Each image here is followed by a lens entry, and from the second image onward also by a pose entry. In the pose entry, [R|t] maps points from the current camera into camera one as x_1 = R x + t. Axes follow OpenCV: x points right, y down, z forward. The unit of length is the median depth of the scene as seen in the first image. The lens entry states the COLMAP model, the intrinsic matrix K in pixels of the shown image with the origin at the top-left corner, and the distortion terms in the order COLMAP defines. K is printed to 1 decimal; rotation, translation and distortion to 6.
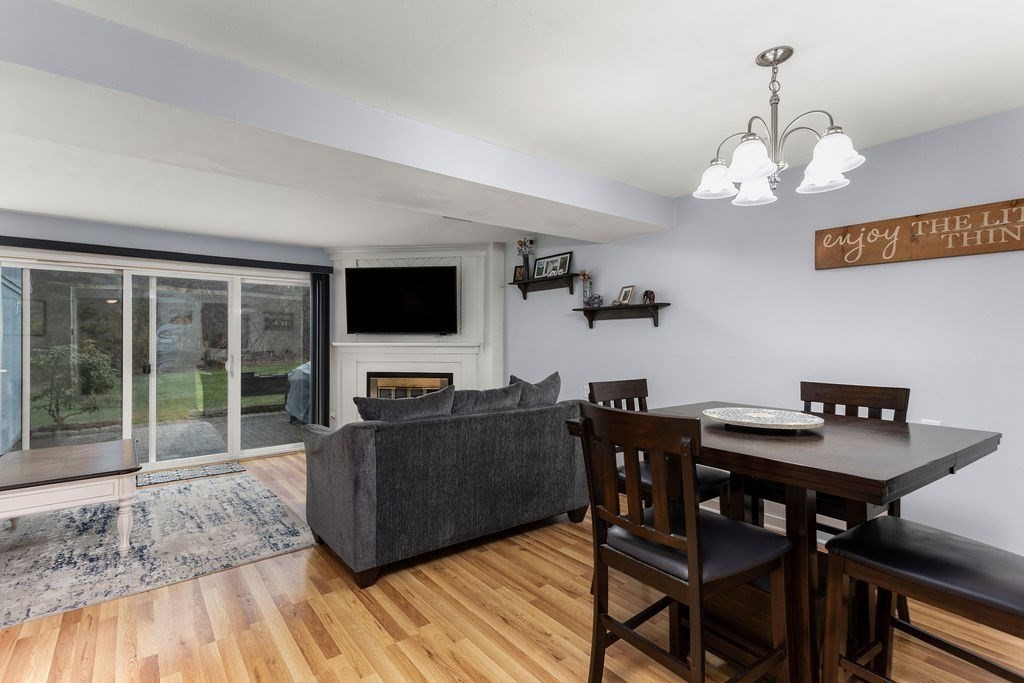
lens RADIAL K [[499.4, 0, 524.1], [0, 499.4, 338.0], [0, 0, 1]] dist [0.003271, 0.001282]
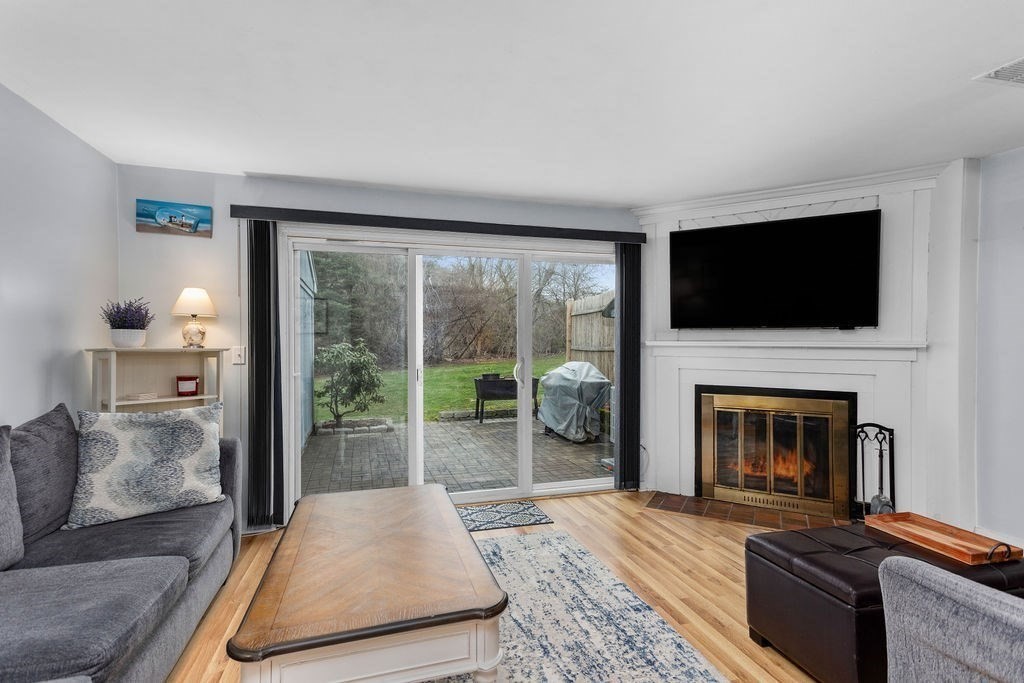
lens RADIAL K [[499.4, 0, 504.6], [0, 499.4, 342.4], [0, 0, 1]] dist [0.003271, 0.001282]
pose [[0.917046, 0.001881, -0.398776, -0.292753], [0.002319, 0.999947, 0.010049, 0.003268], [0.398774, -0.010140, 0.916993, 0.284392]]
